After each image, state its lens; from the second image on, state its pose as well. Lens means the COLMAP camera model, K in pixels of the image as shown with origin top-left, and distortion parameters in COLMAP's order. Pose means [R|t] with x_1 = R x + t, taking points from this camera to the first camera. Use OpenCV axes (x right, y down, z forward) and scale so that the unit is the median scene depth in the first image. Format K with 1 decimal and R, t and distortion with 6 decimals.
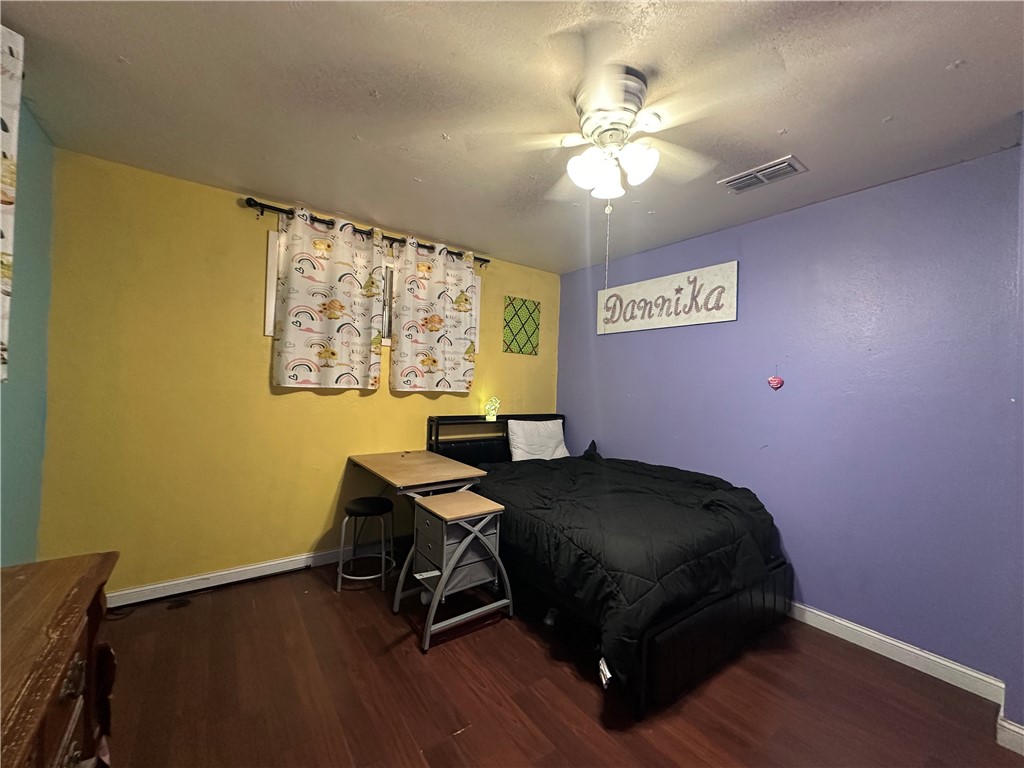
lens RADIAL K [[408.6, 0, 513.3], [0, 408.6, 383.7], [0, 0, 1]] dist [-0.002086, 0.000686]
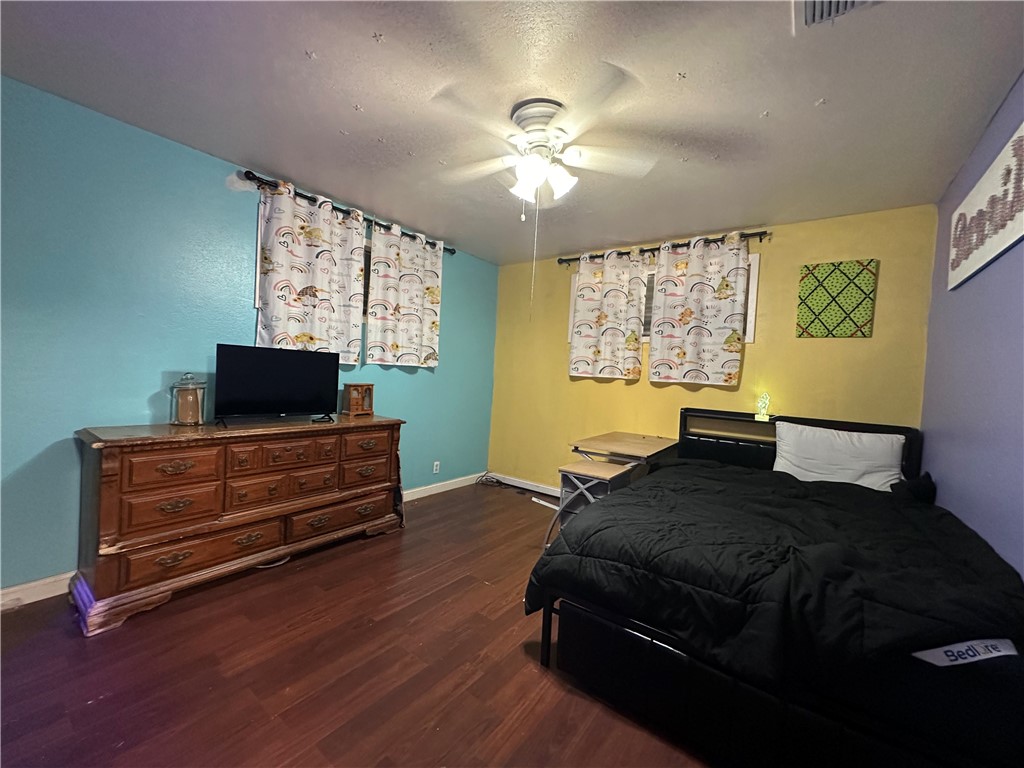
lens RADIAL K [[408.6, 0, 512.6], [0, 408.6, 382.9], [0, 0, 1]] dist [-0.002086, 0.000686]
pose [[0.290719, 0.006007, -0.956790, 0.635891], [-0.039379, 0.999208, -0.005692, 0.040168], [0.955998, 0.039332, 0.290725, 0.276683]]
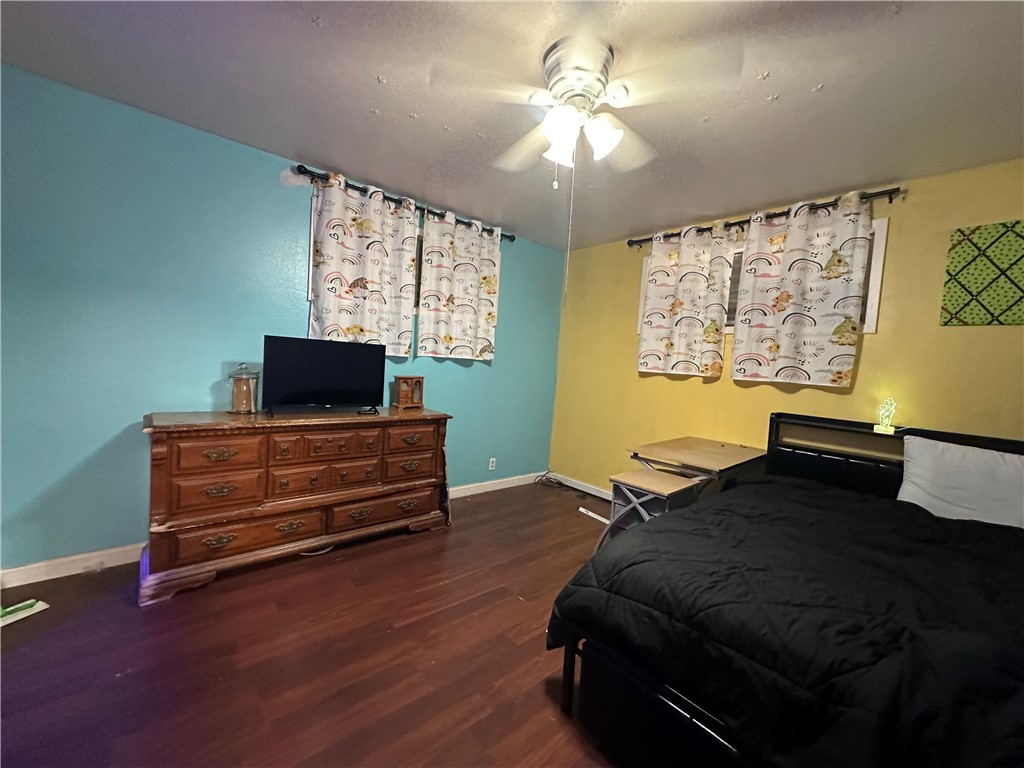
lens RADIAL K [[408.6, 0, 512.9], [0, 408.6, 382.8], [0, 0, 1]] dist [-0.002086, 0.000686]
pose [[0.084567, 0.024819, -0.996109, 0.577350], [-0.058061, 0.998114, 0.019940, 0.033355], [0.994725, 0.056149, 0.085849, 0.367483]]
